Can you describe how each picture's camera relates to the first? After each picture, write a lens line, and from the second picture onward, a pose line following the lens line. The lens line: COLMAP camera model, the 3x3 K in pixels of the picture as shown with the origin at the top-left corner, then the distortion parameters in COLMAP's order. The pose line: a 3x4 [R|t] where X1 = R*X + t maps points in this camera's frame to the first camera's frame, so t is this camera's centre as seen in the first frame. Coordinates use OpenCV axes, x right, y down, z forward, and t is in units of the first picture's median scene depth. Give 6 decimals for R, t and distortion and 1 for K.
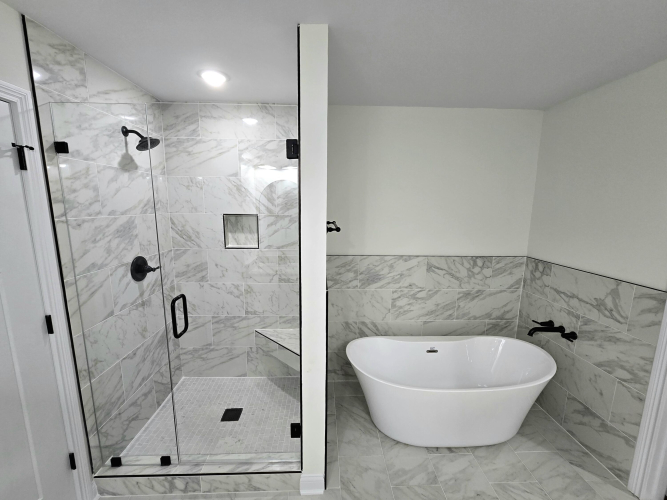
lens RADIAL K [[273.2, 0, 333.1], [0, 273.2, 250.8], [0, 0, 1]] dist [-0.010619, 0.002473]
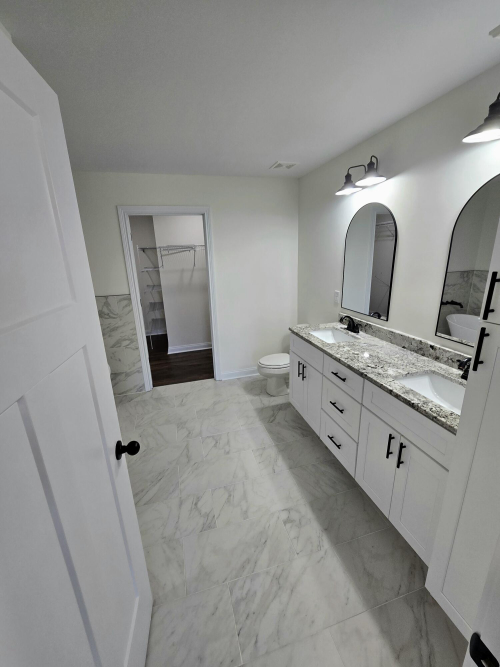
lens RADIAL K [[273.2, 0, 250.8], [0, 273.2, 332.2], [0, 0, 1]] dist [-0.010619, 0.002473]
pose [[-0.249287, -0.271199, 0.929681, -0.935023], [0.178843, 0.930584, 0.319418, -0.074506], [-0.951773, 0.245894, -0.183480, 0.495119]]
